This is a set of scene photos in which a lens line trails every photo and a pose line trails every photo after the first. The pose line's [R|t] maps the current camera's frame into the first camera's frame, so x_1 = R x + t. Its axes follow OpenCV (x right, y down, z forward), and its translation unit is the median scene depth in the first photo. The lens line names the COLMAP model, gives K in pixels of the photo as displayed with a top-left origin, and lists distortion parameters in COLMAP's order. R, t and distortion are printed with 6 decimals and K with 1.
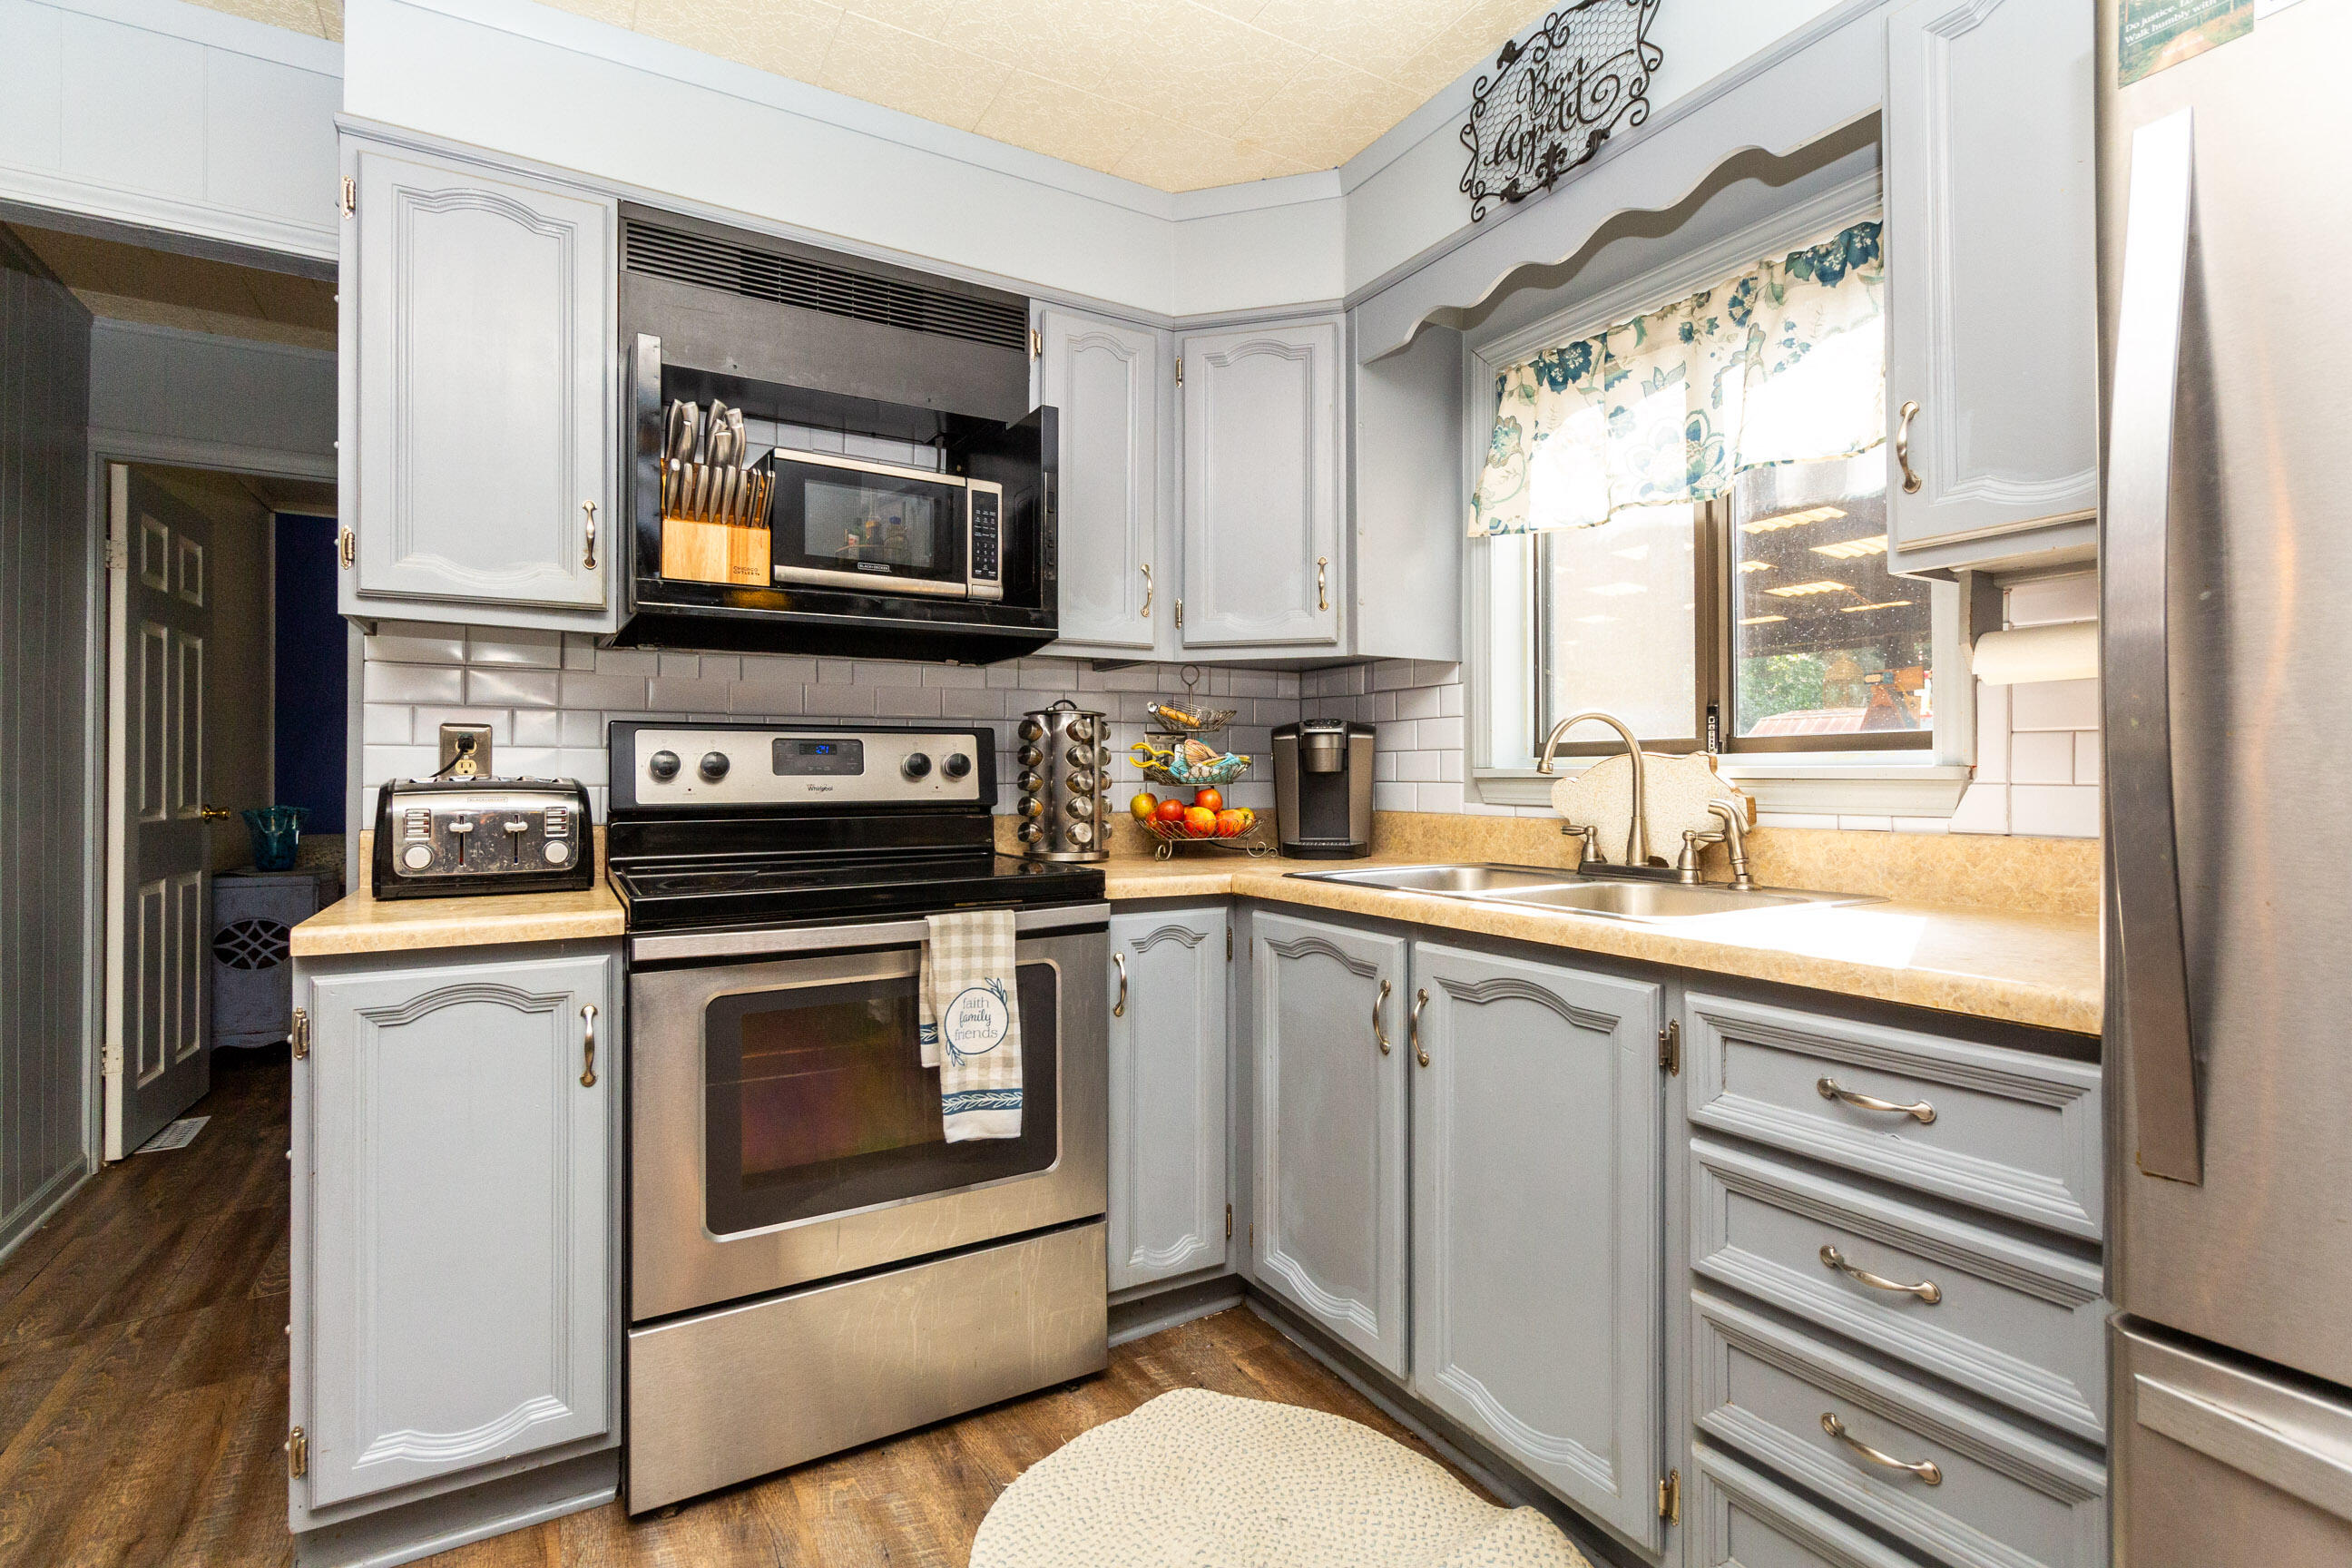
lens RADIAL K [[1081.6, 0, 1179.7], [0, 1081.6, 769.8], [0, 0, 1]] dist [0.003097, 0.000902]
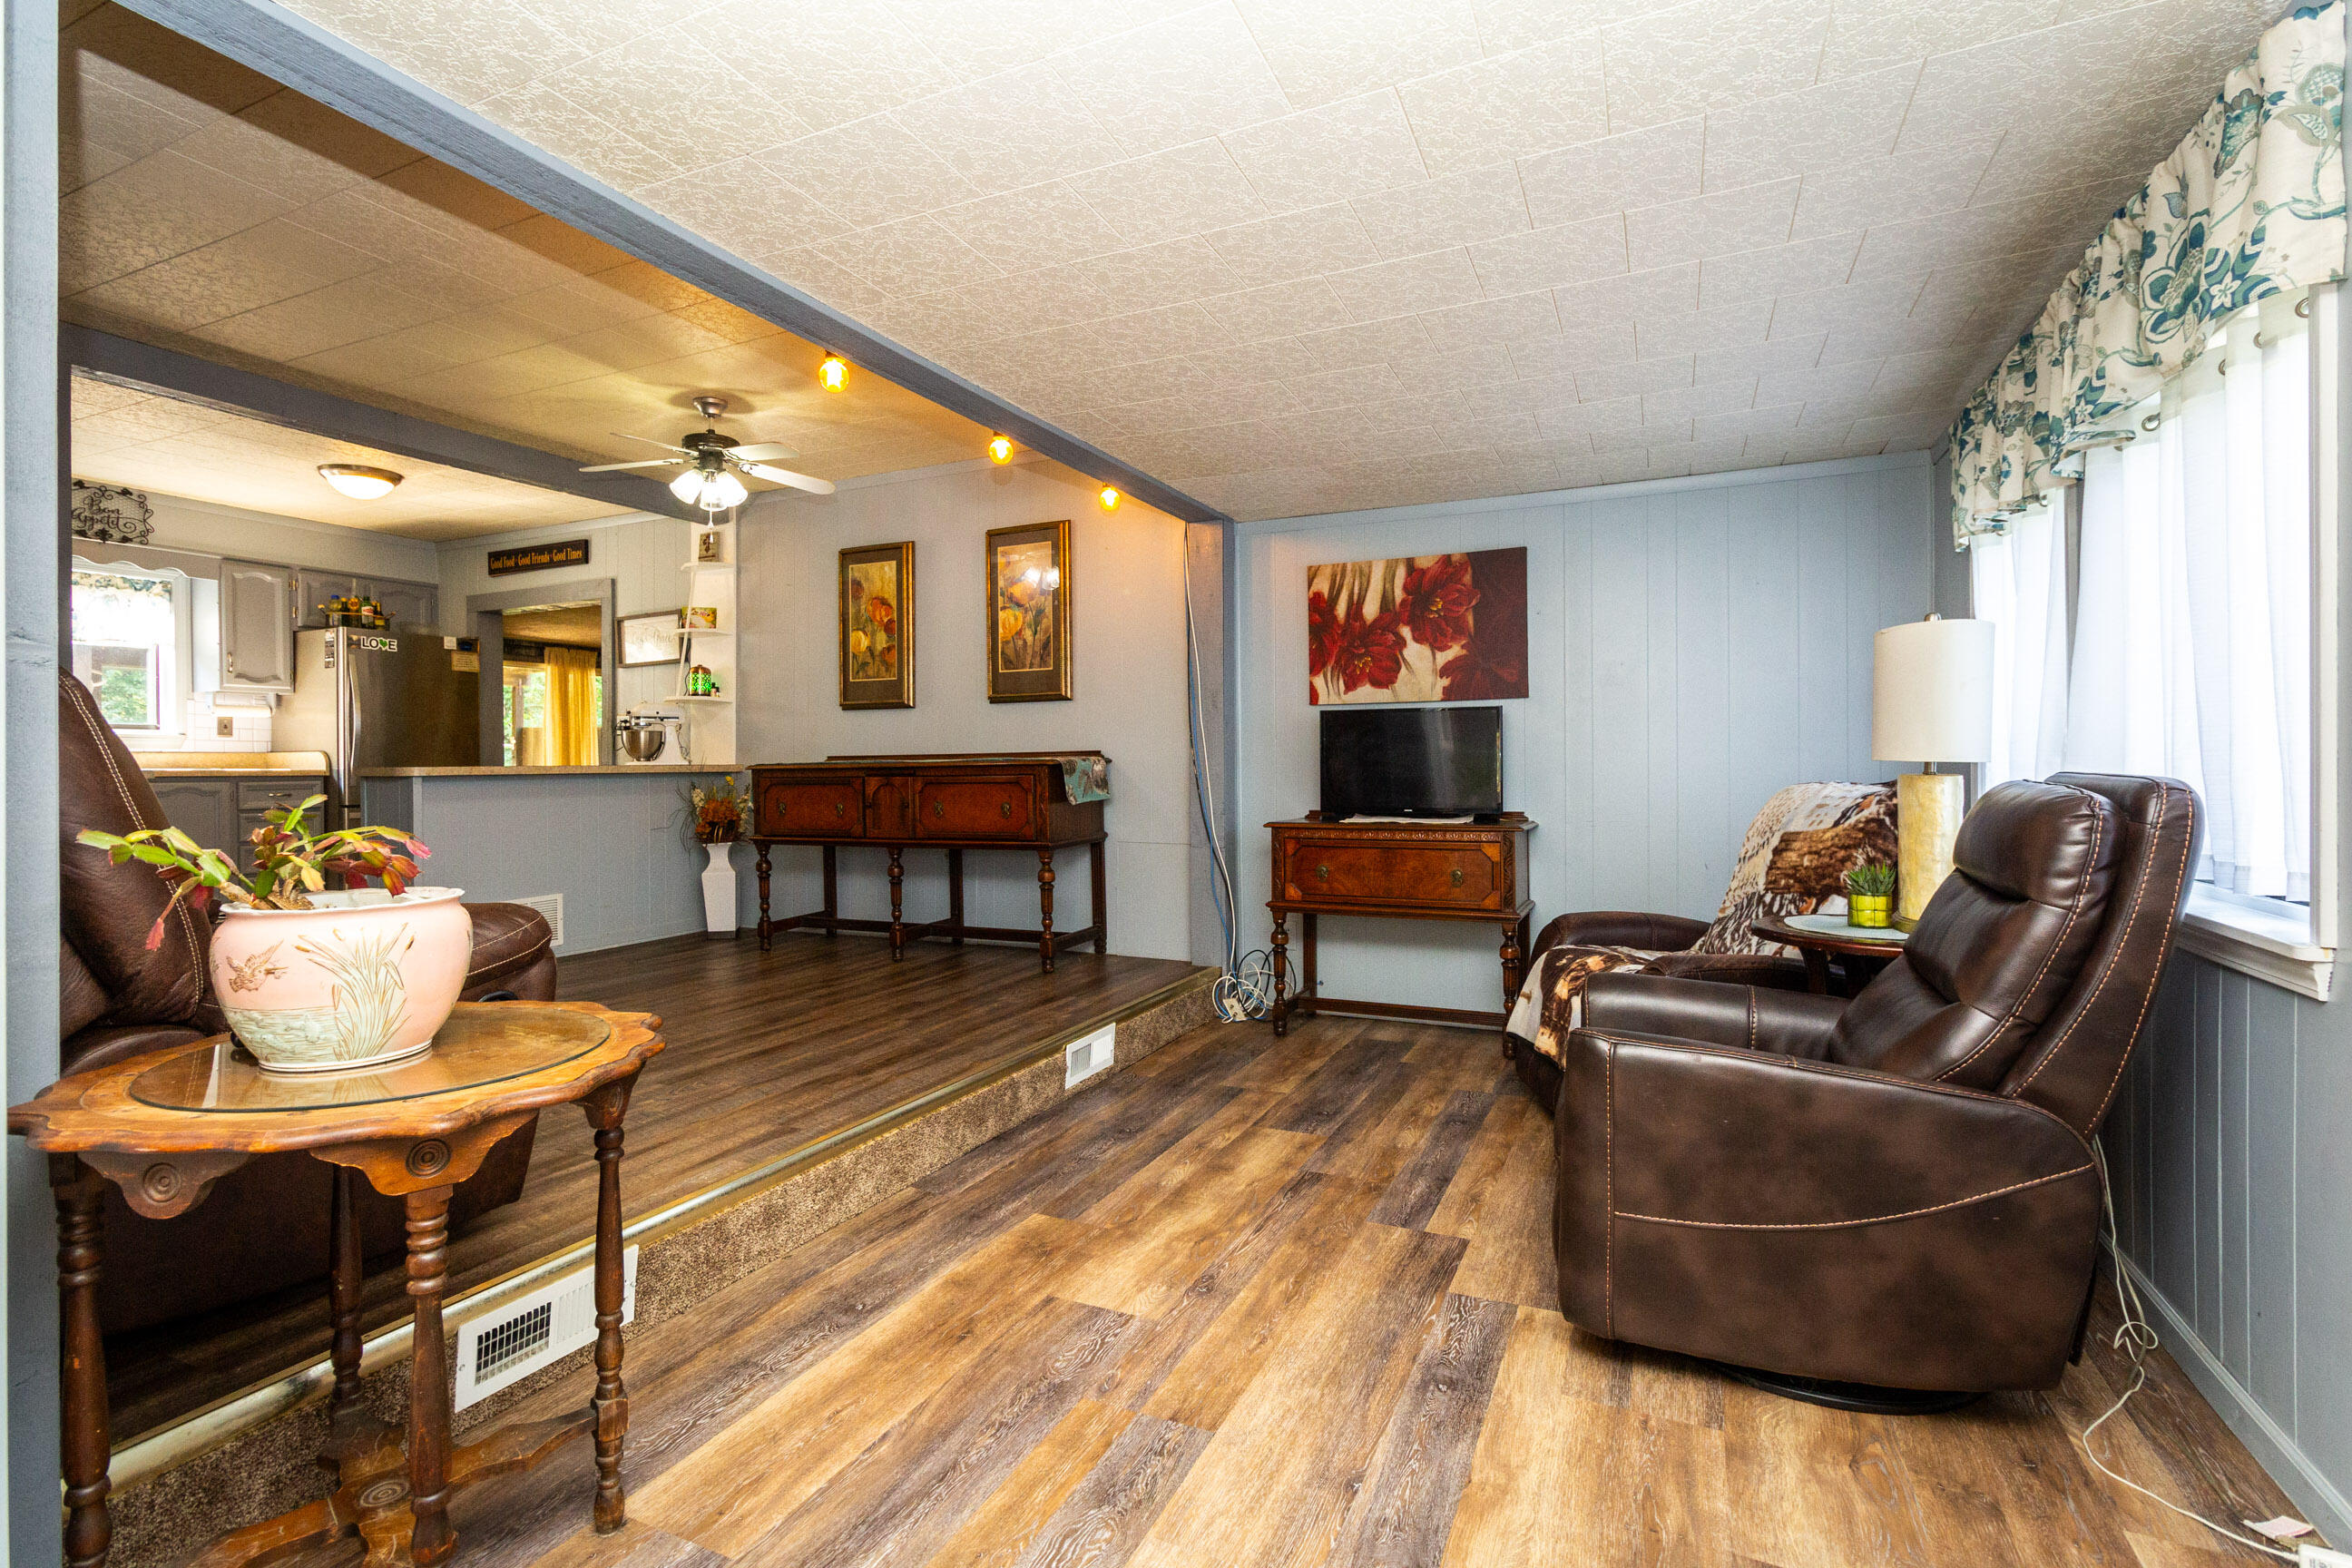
lens RADIAL K [[1081.6, 0, 1109.8], [0, 1081.6, 765.2], [0, 0, 1]] dist [0.003097, 0.000902]
pose [[-0.536123, 0.011771, 0.844058, -3.635838], [0.007000, 0.999930, -0.009499, 0.138354], [-0.844111, 0.000816, -0.536168, 0.233408]]
